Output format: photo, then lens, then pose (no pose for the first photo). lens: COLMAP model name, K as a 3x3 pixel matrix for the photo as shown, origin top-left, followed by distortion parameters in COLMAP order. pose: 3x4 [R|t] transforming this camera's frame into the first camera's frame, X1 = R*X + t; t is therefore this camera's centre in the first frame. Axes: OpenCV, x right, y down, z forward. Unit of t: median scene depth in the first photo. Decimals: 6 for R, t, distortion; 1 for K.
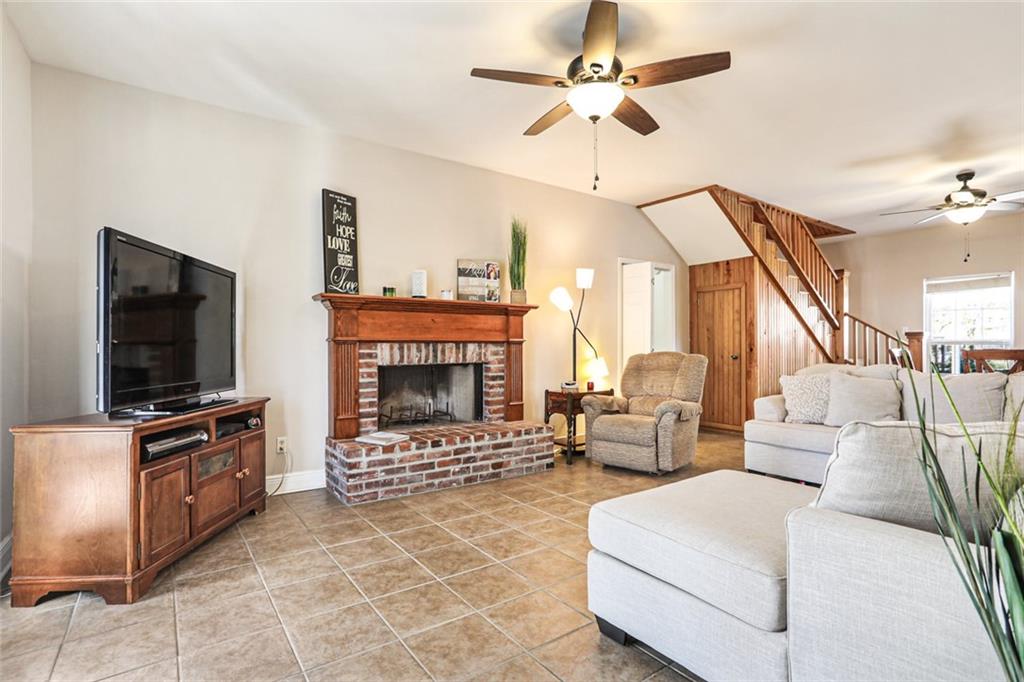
lens RADIAL K [[505.1, 0, 511.3], [0, 505.1, 338.7], [0, 0, 1]] dist [0.003197, 0.006434]
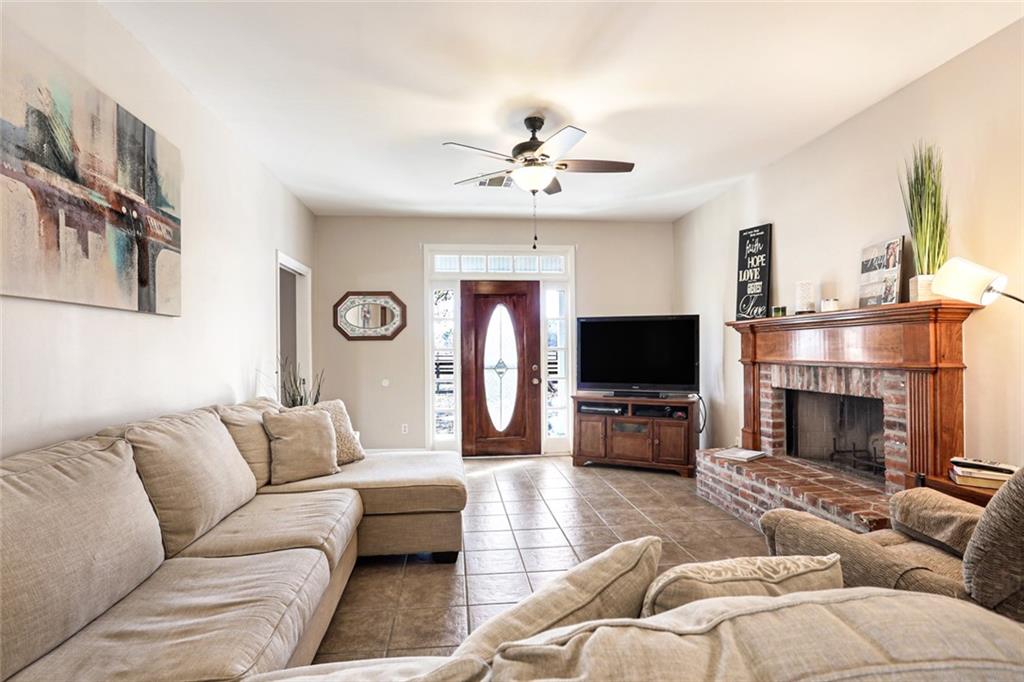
lens RADIAL K [[505.1, 0, 511.0], [0, 505.1, 349.9], [0, 0, 1]] dist [0.003197, 0.006434]
pose [[-0.468927, 0.006133, -0.883215, 0.864096], [0.025227, 0.999661, -0.006452, -0.026966], [0.882876, -0.025307, -0.468923, 1.021624]]
